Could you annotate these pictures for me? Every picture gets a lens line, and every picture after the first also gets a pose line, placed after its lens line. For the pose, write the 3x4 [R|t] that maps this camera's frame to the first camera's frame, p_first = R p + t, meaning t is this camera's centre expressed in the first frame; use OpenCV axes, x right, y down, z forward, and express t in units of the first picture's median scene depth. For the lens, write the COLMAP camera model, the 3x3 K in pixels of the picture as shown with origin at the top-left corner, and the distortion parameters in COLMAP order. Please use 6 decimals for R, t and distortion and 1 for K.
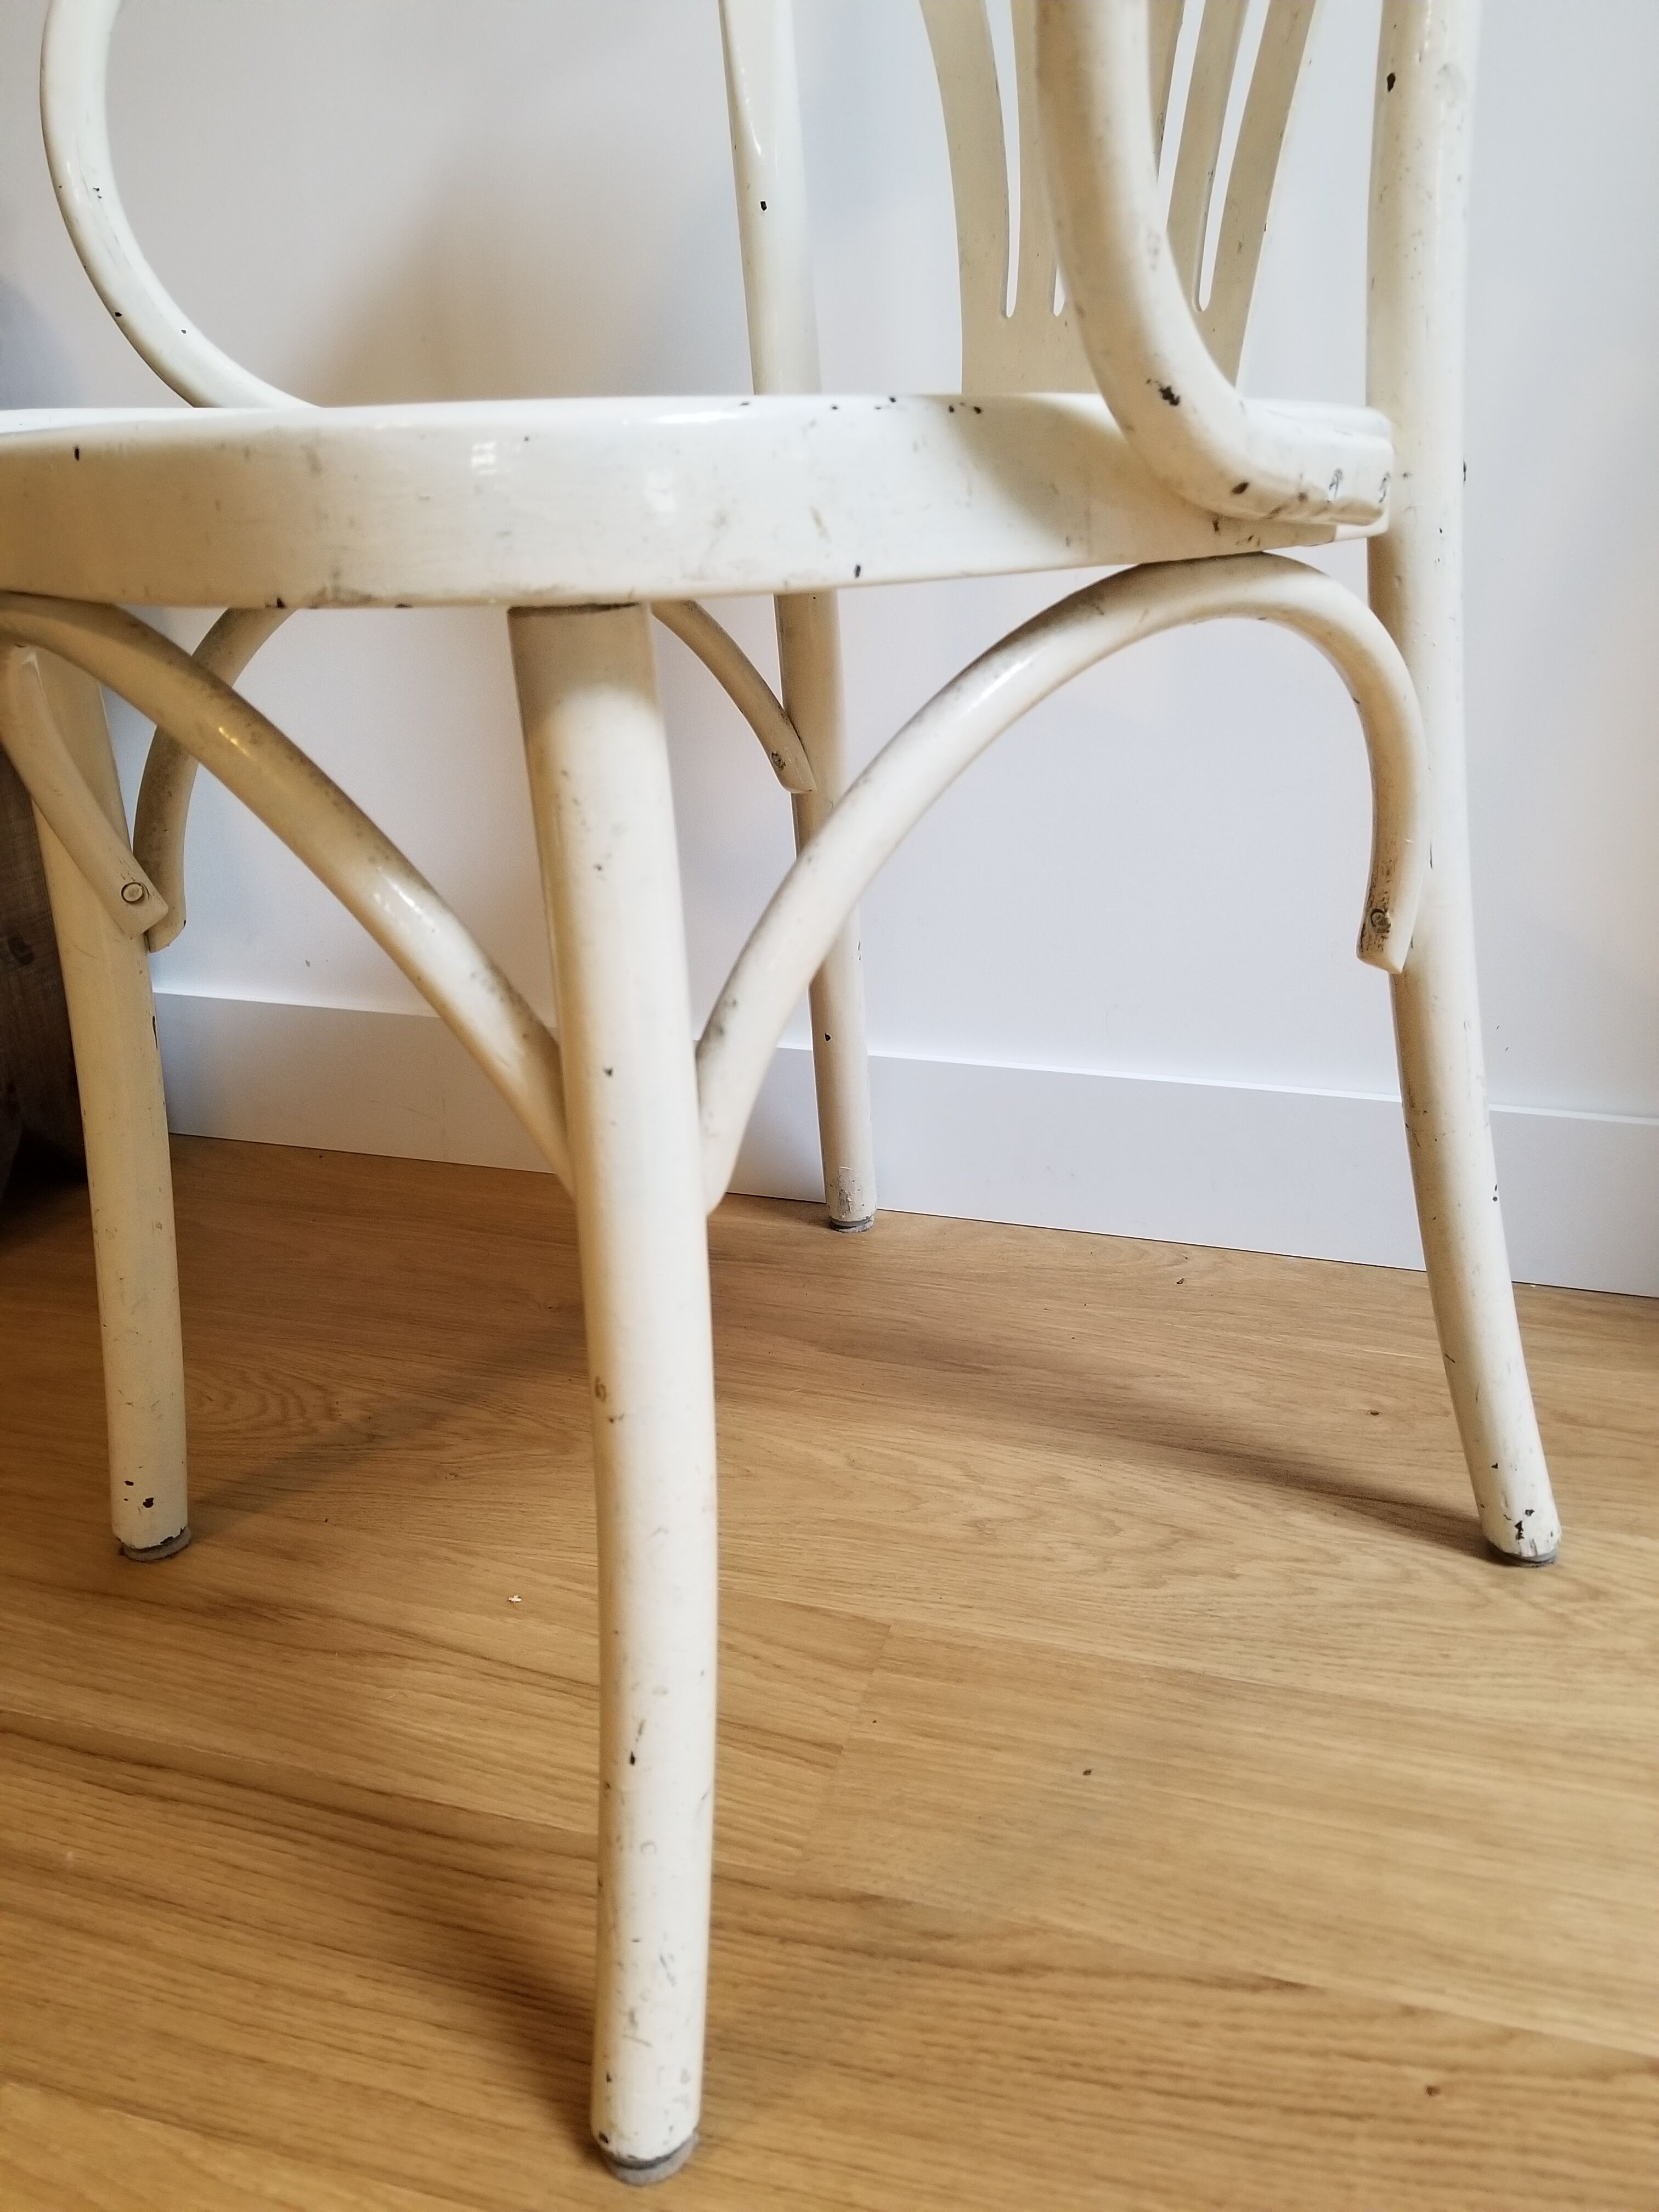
lens RADIAL K [[1716.3, 0, 842.5], [0, 1716.3, 1122.4], [0, 0, 1]] dist [0.015414, -0.031960]
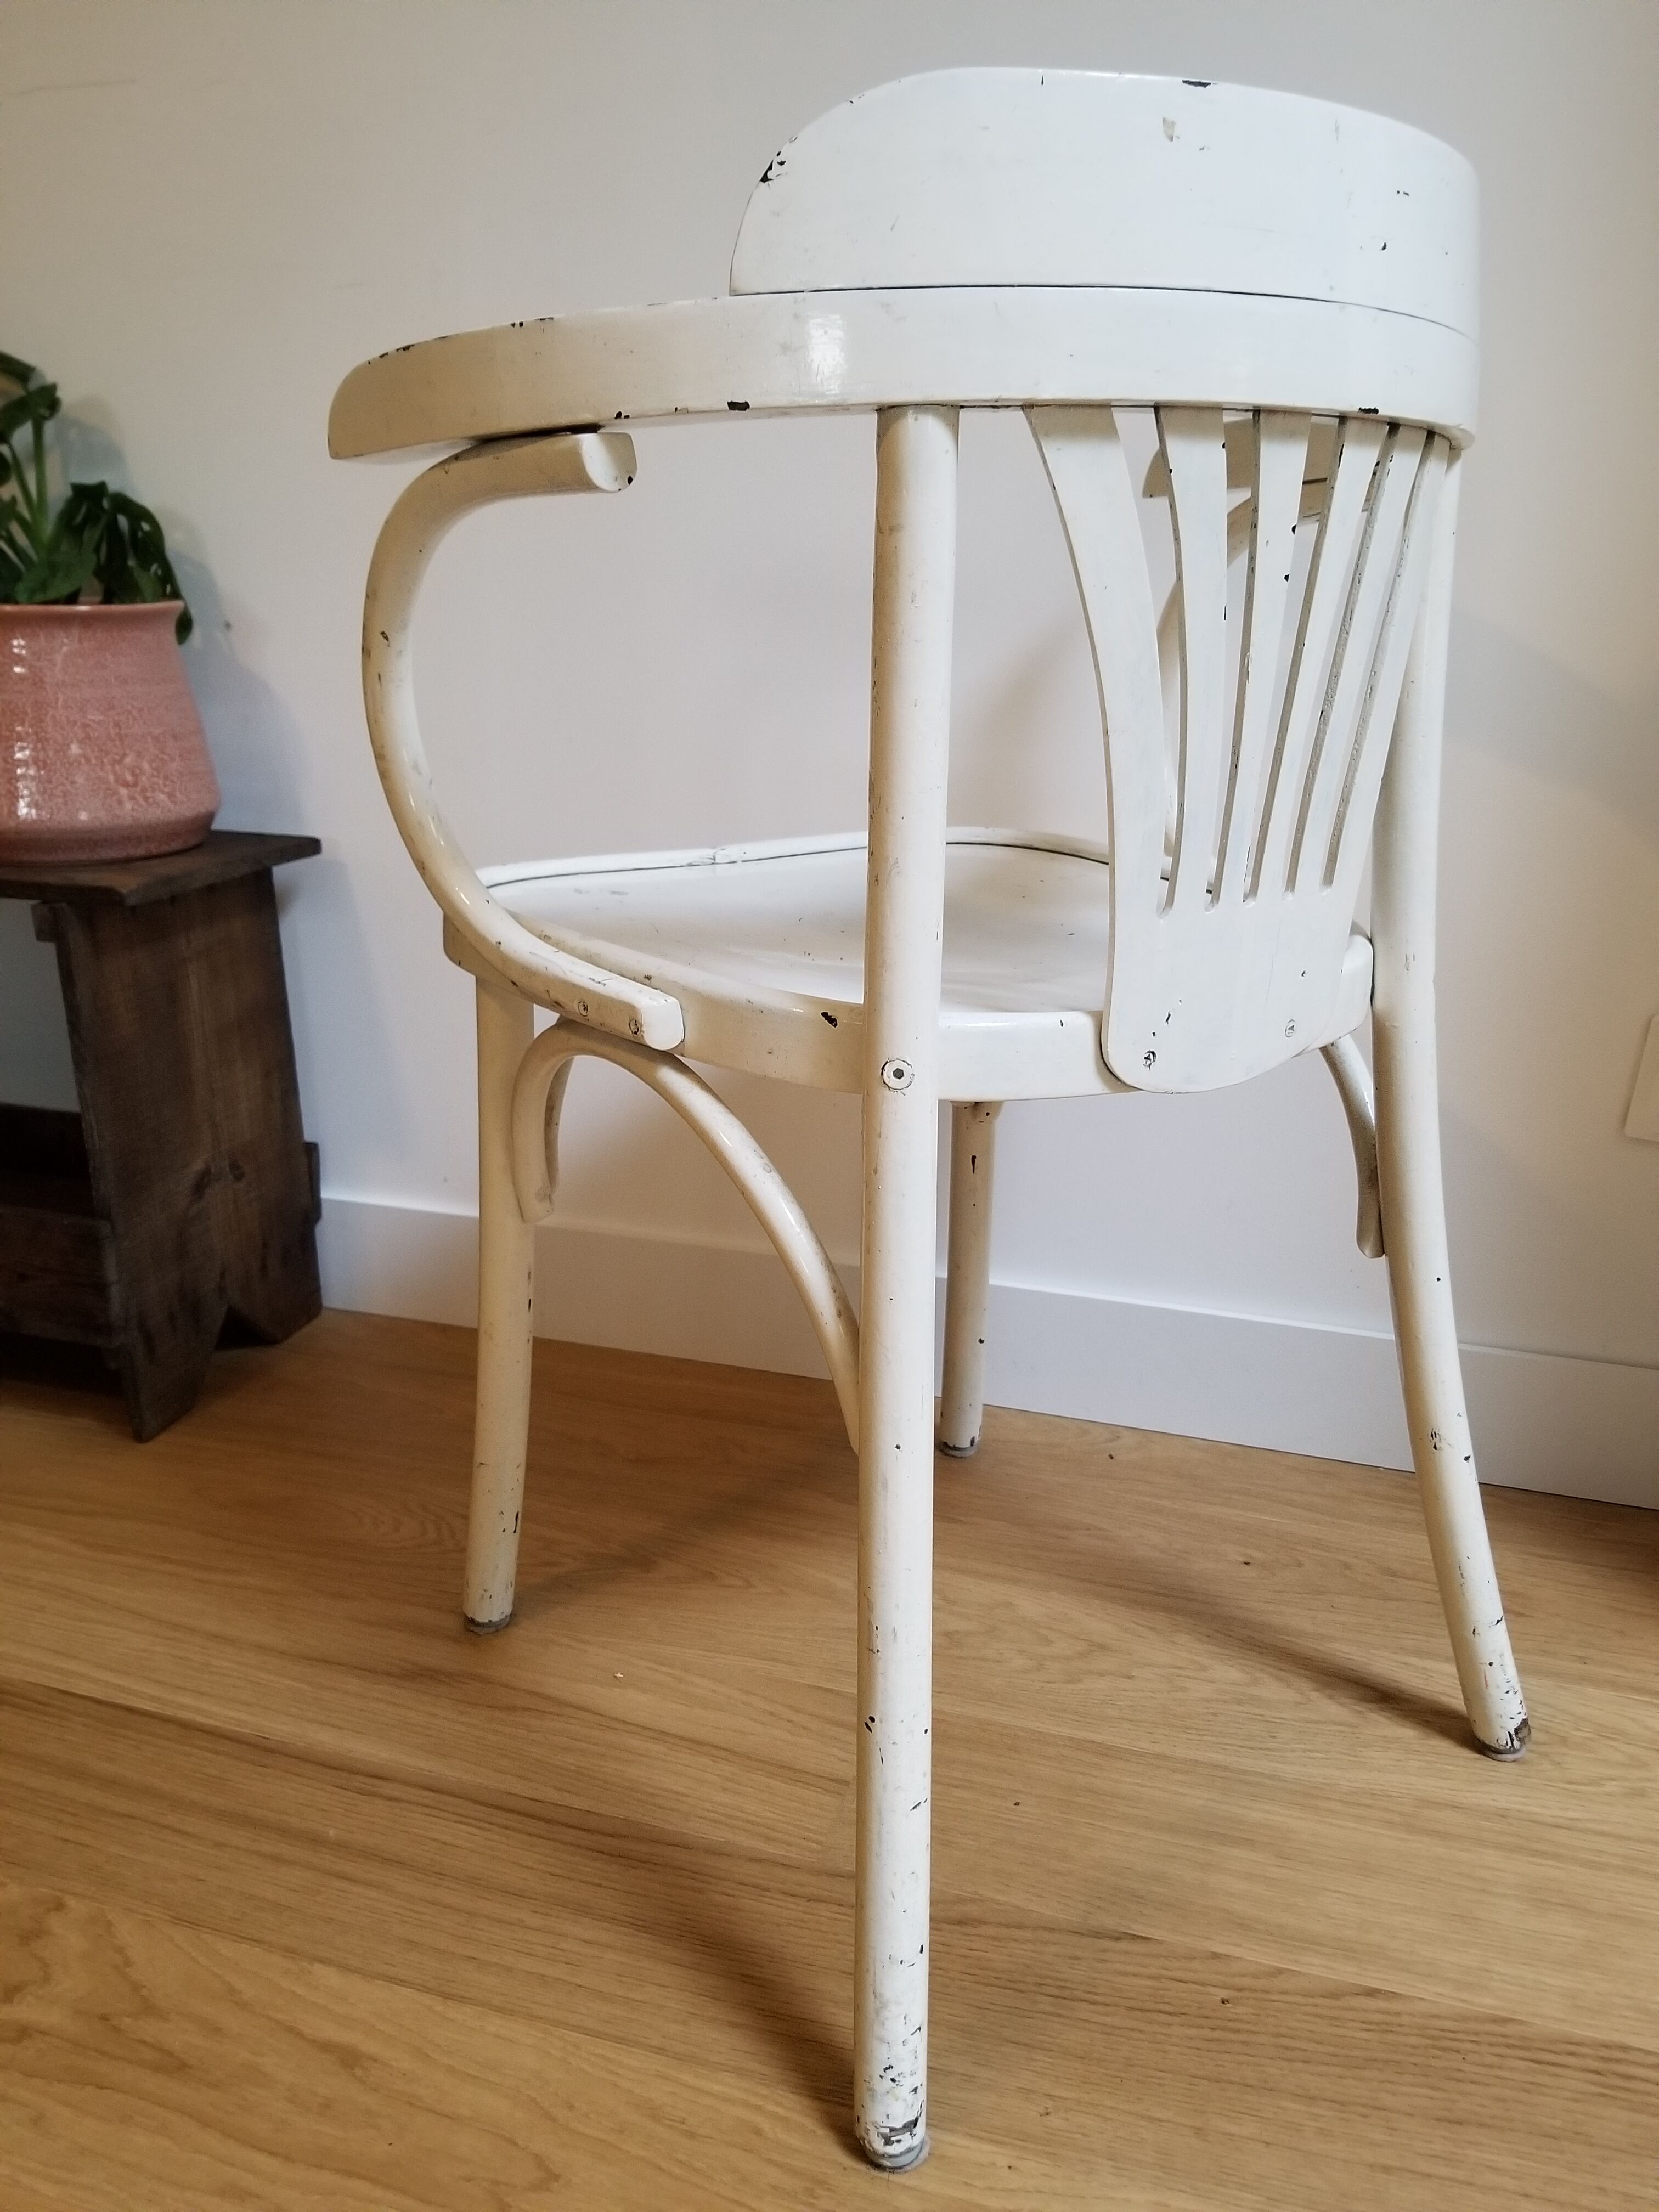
lens RADIAL K [[1716.3, 0, 819.0], [0, 1716.3, 1094.0], [0, 0, 1]] dist [0.015414, -0.031960]
pose [[0.999424, 0.029866, -0.016112, -0.019725], [-0.031267, 0.994972, -0.095147, -0.076380], [0.013190, 0.095596, 0.995333, -0.500519]]
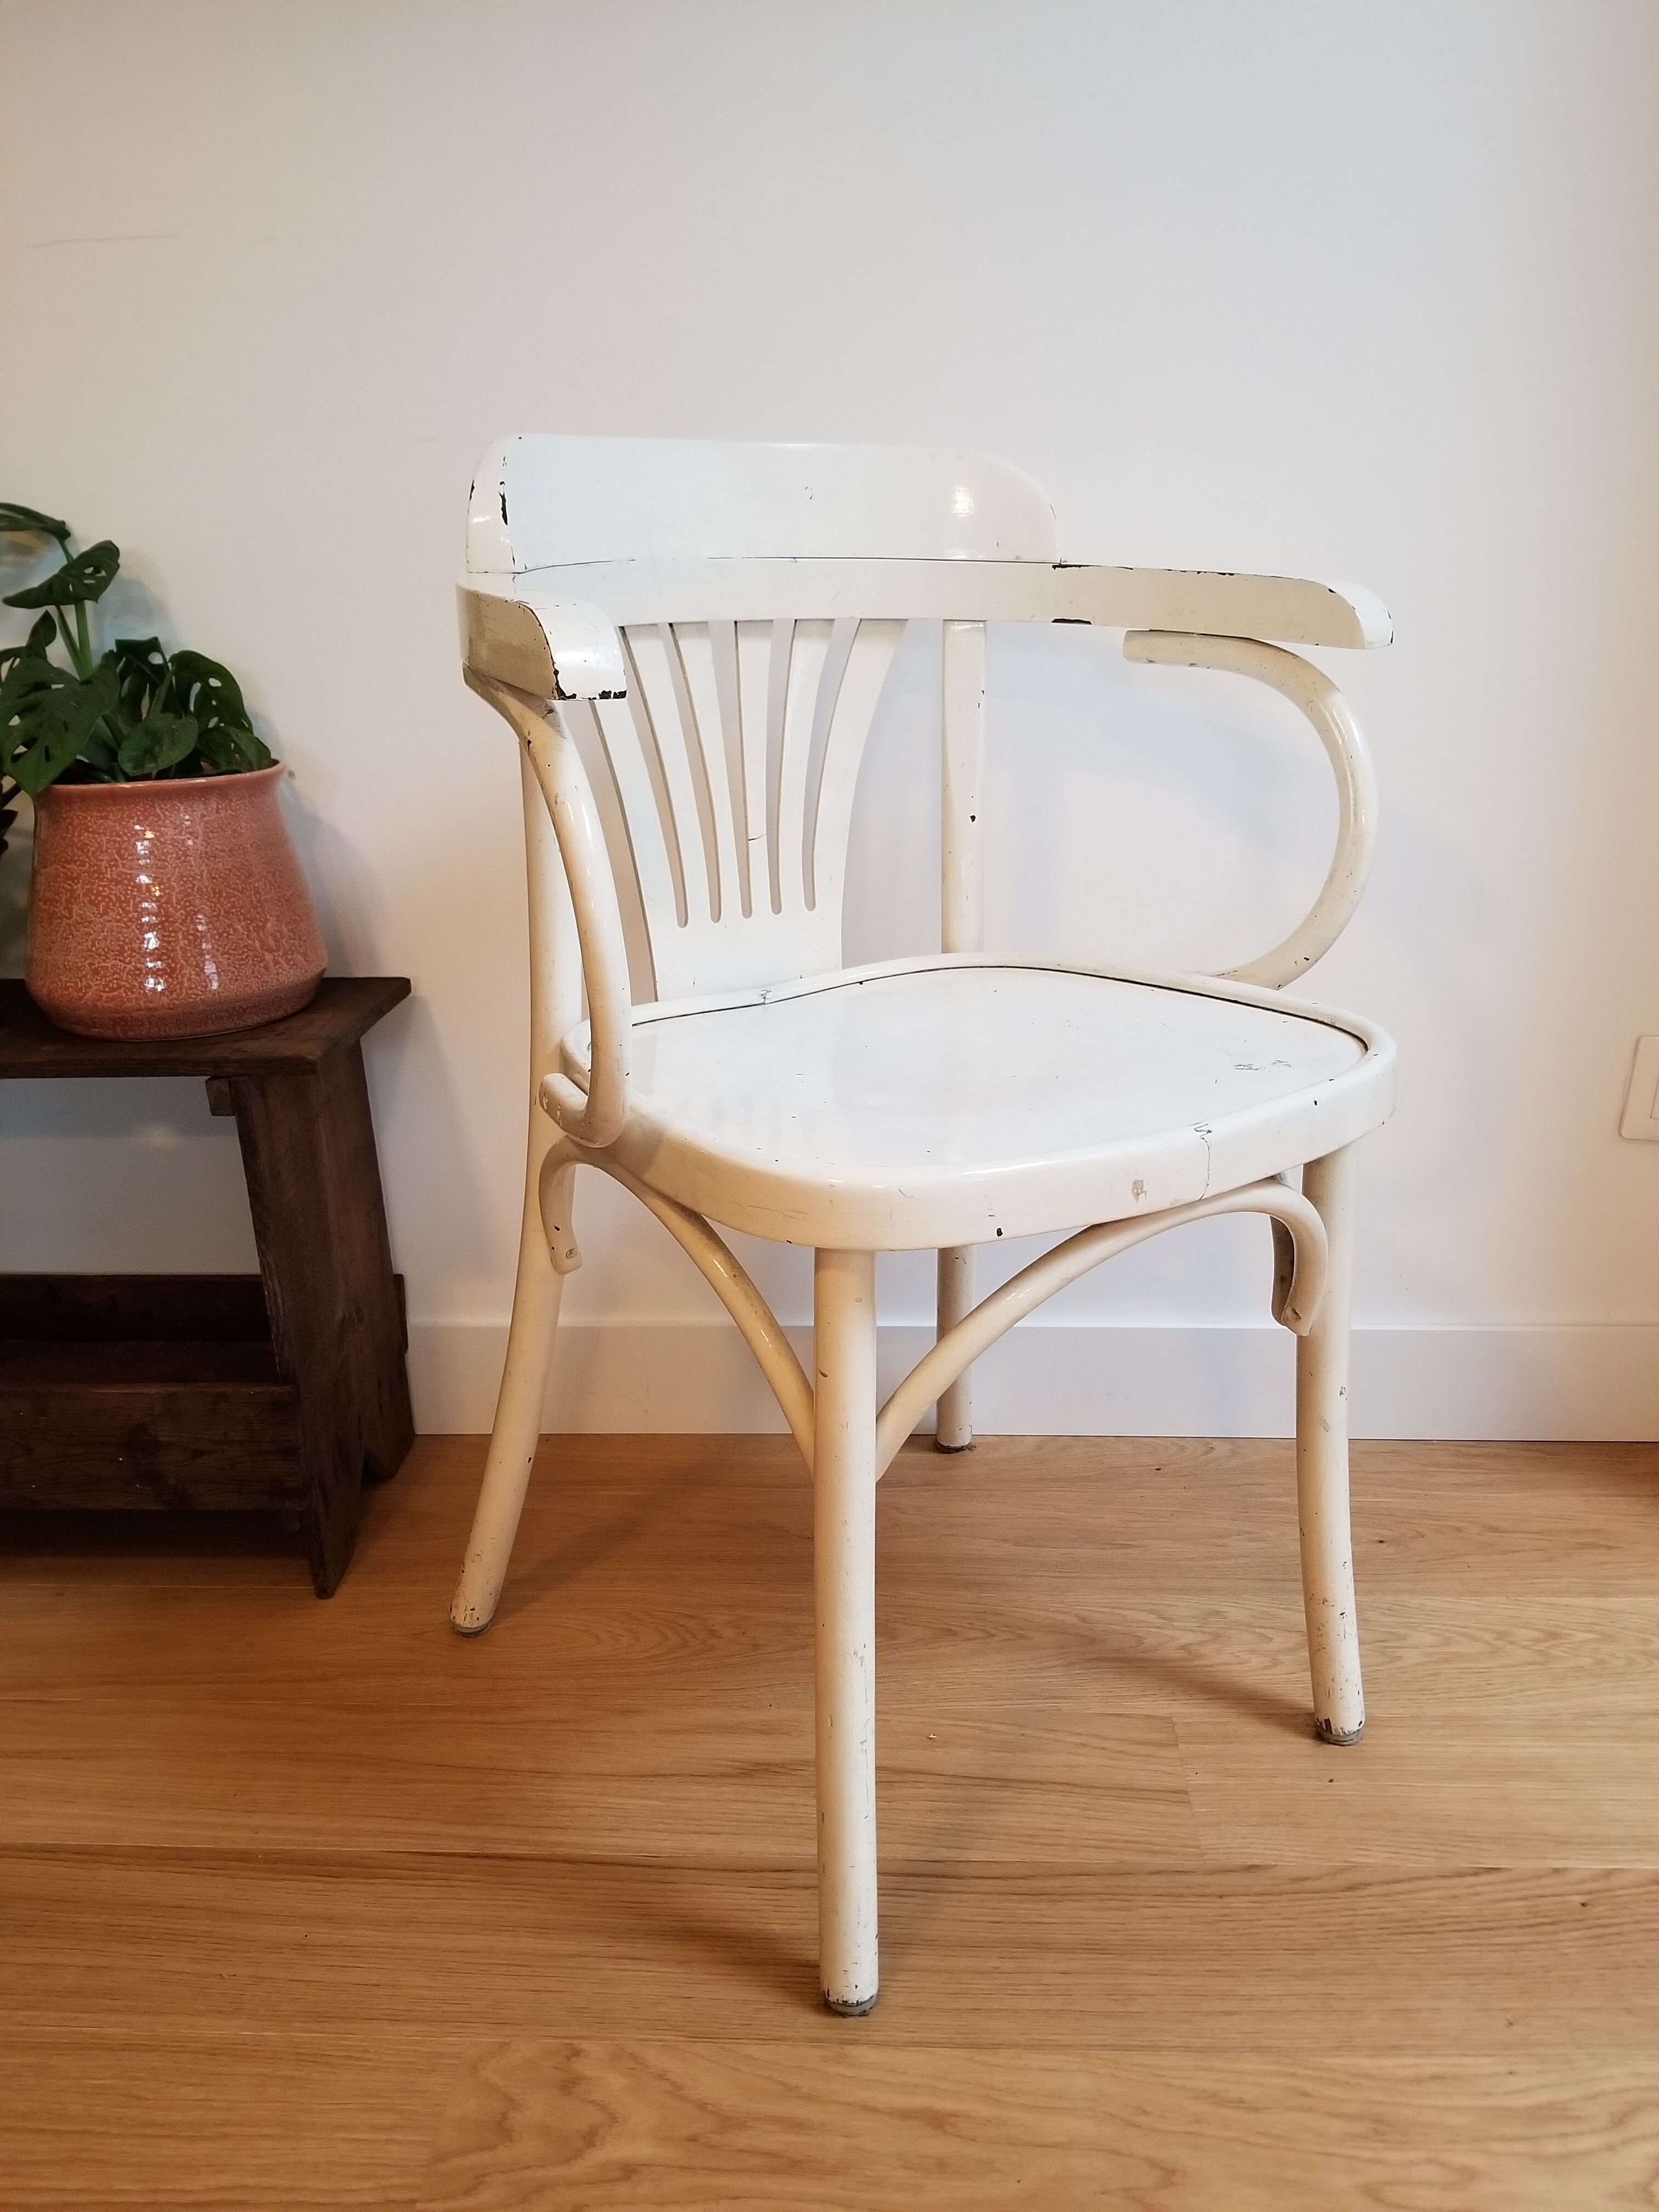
lens RADIAL K [[1716.3, 0, 829.4], [0, 1716.3, 1099.7], [0, 0, 1]] dist [0.015414, -0.031960]
pose [[0.974888, -0.073751, 0.210128, -0.627949], [0.094512, 0.991399, -0.090527, -0.177106], [-0.201644, 0.108113, 0.973474, -0.608047]]
